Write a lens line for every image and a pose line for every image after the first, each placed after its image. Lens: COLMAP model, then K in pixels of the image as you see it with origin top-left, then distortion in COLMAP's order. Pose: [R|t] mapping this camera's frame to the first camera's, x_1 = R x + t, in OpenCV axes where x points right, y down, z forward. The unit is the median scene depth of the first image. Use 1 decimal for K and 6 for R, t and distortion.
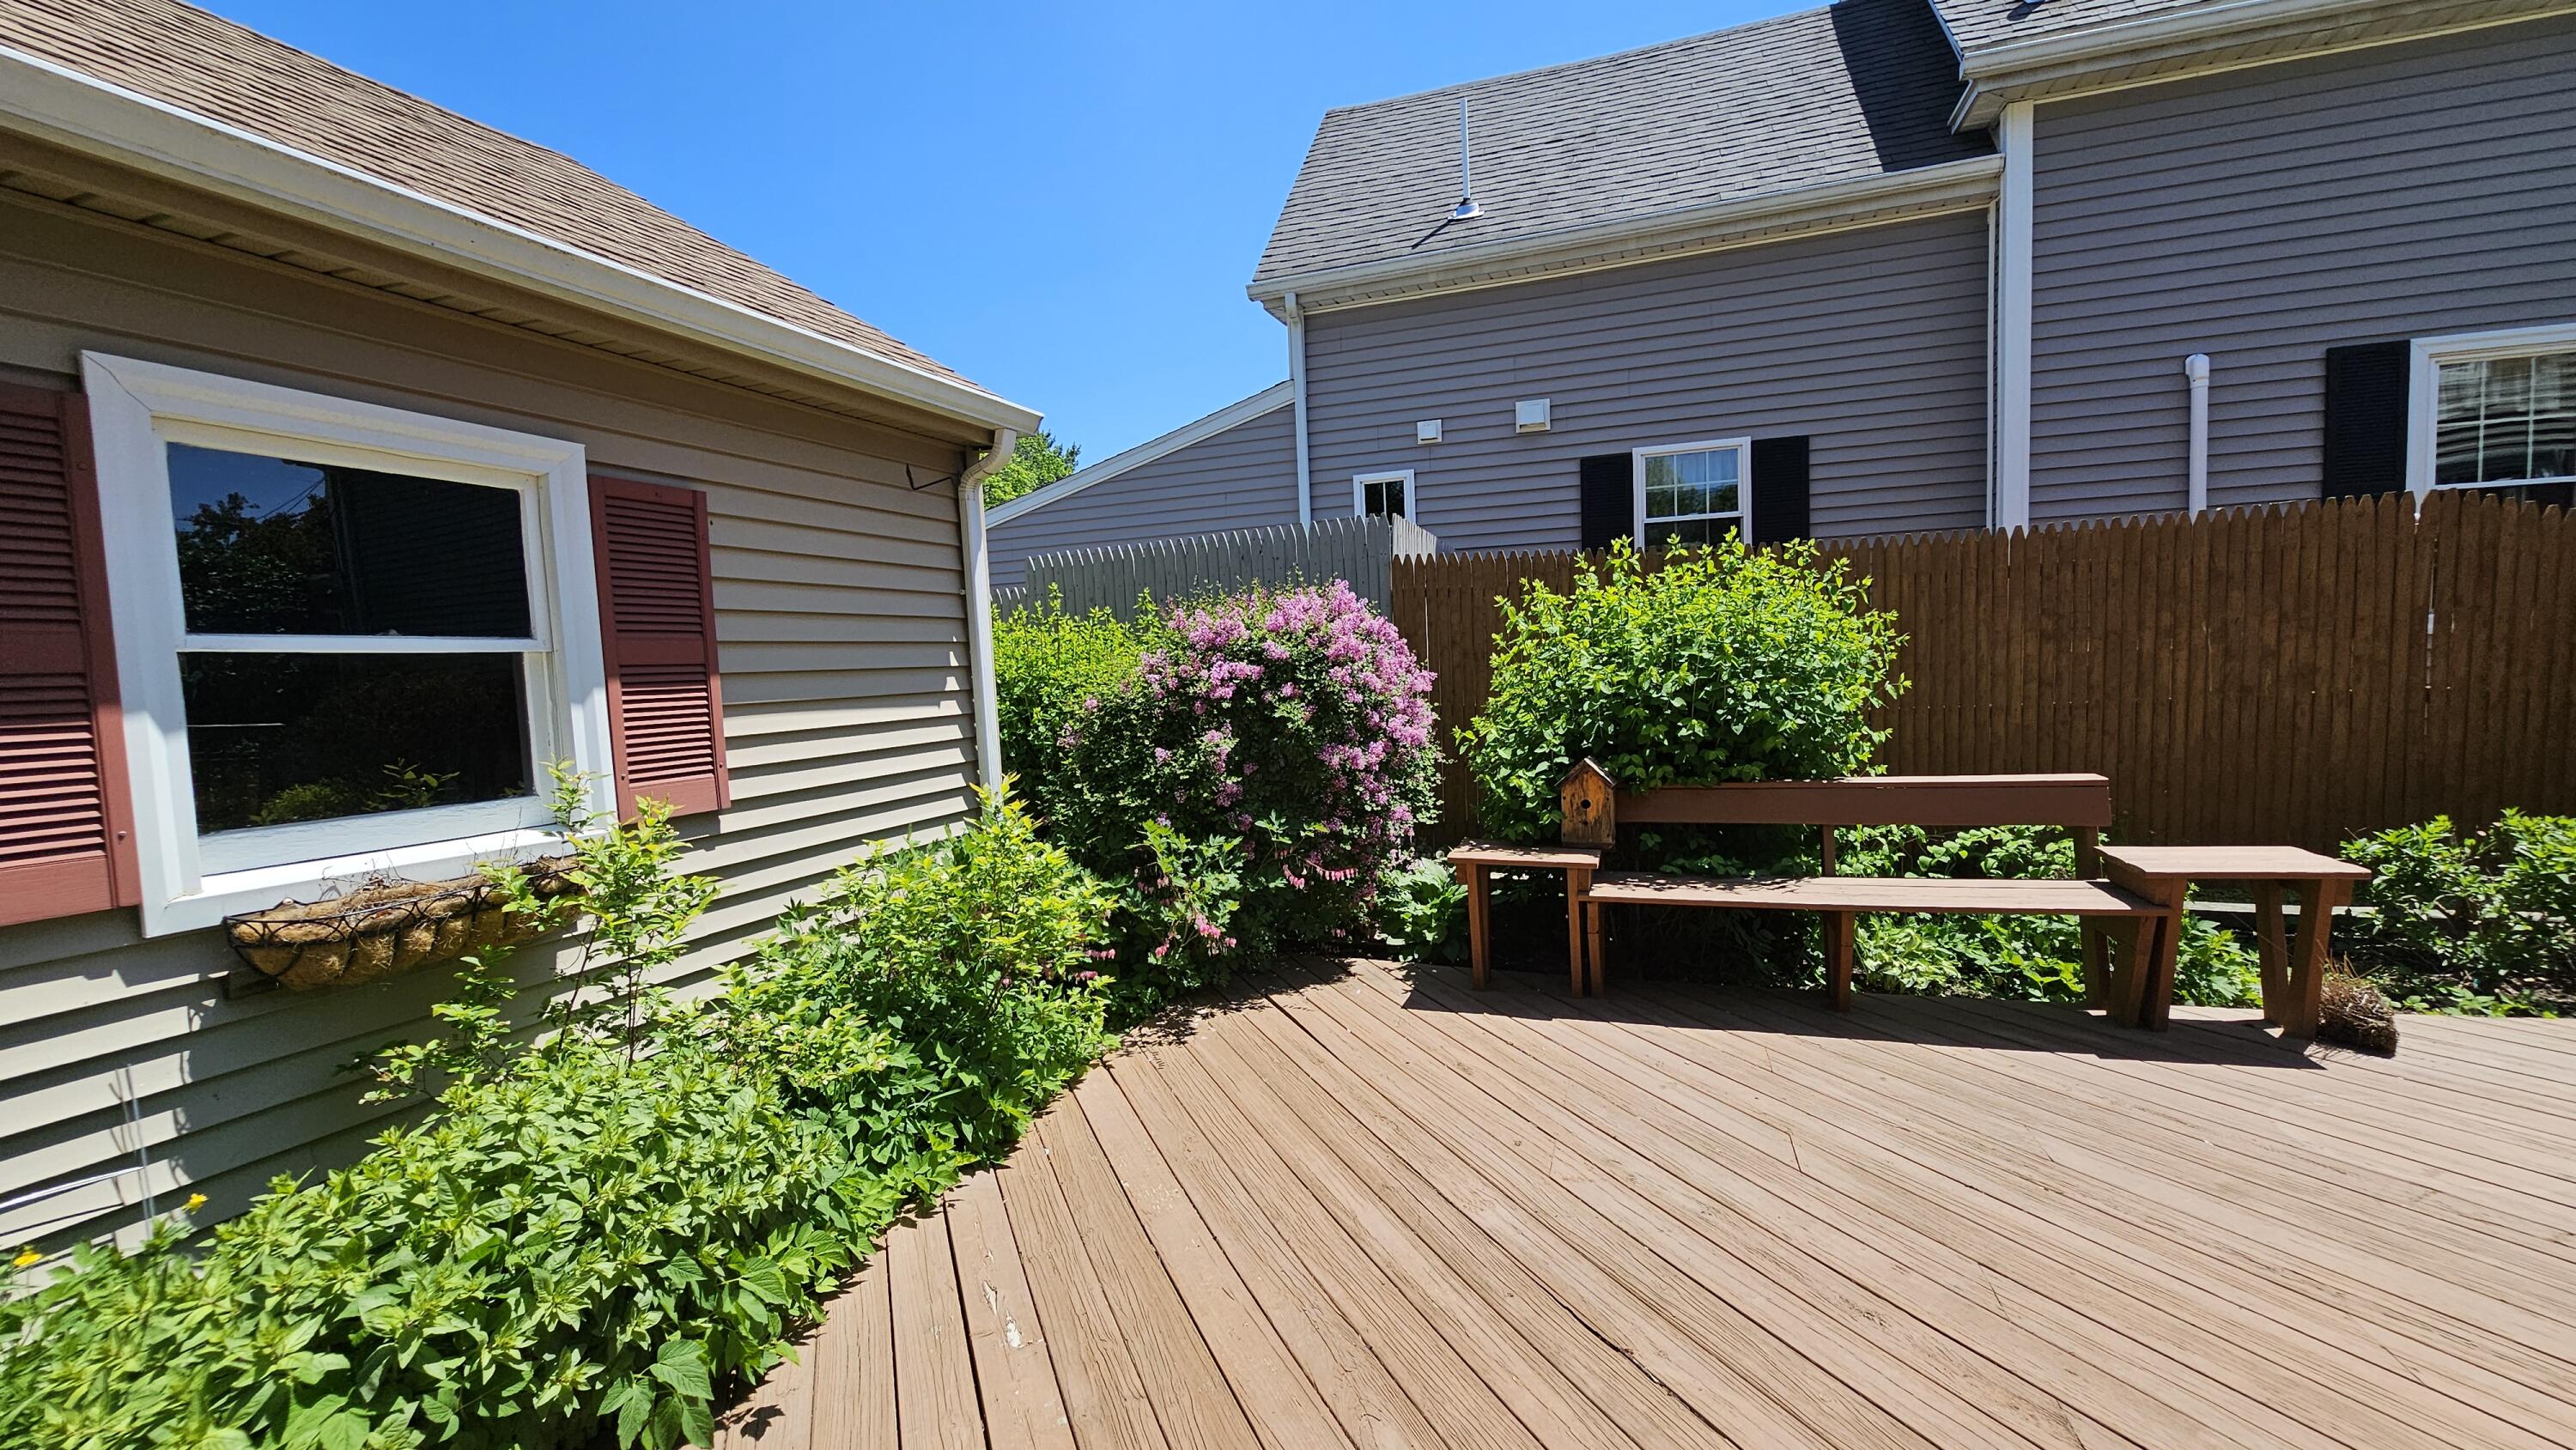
lens RADIAL K [[1051.3, 0, 1289.6], [0, 1051.3, 740.8], [0, 0, 1]] dist [-0.002249, -0.000241]
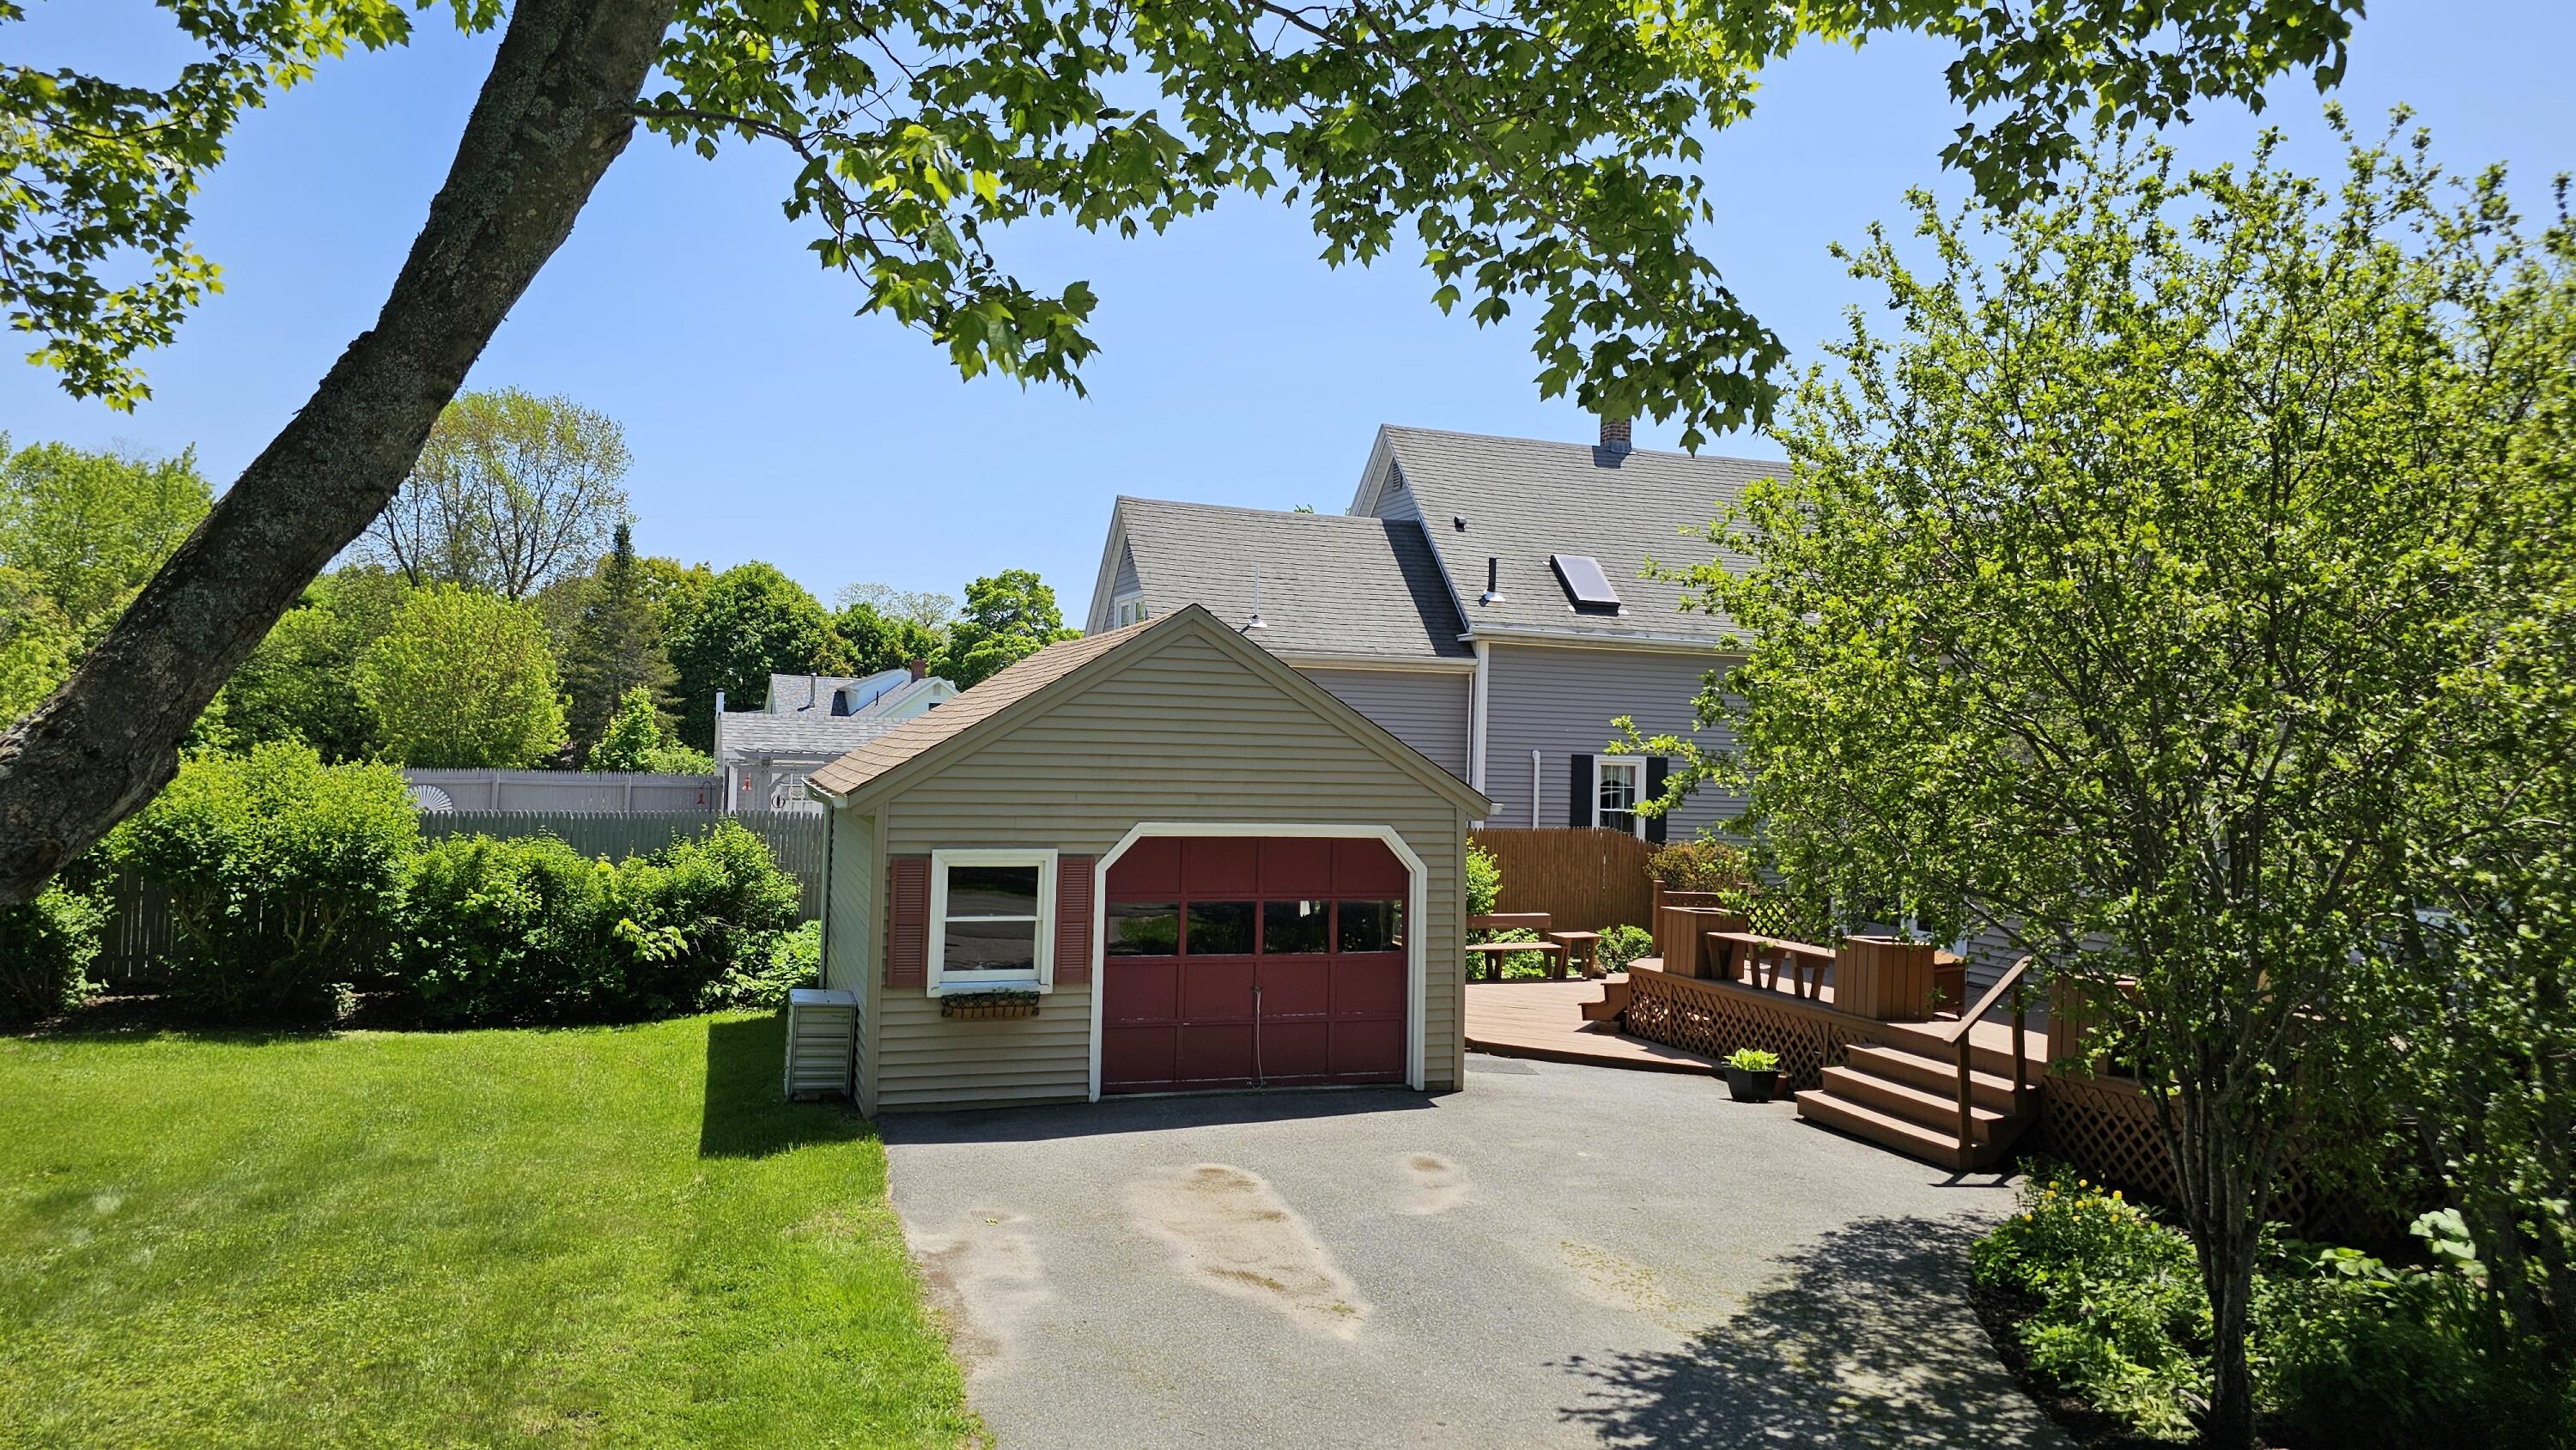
lens RADIAL K [[1686.6, 0, 1288.0], [0, 1686.6, 725.0], [0, 0, 1]] dist [0.000717, -0.002883]
pose [[0.784985, 0.063425, 0.616259, -1.995129], [-0.003127, 0.995138, -0.098436, -0.023227], [-0.619506, 0.075344, 0.781367, -1.707508]]
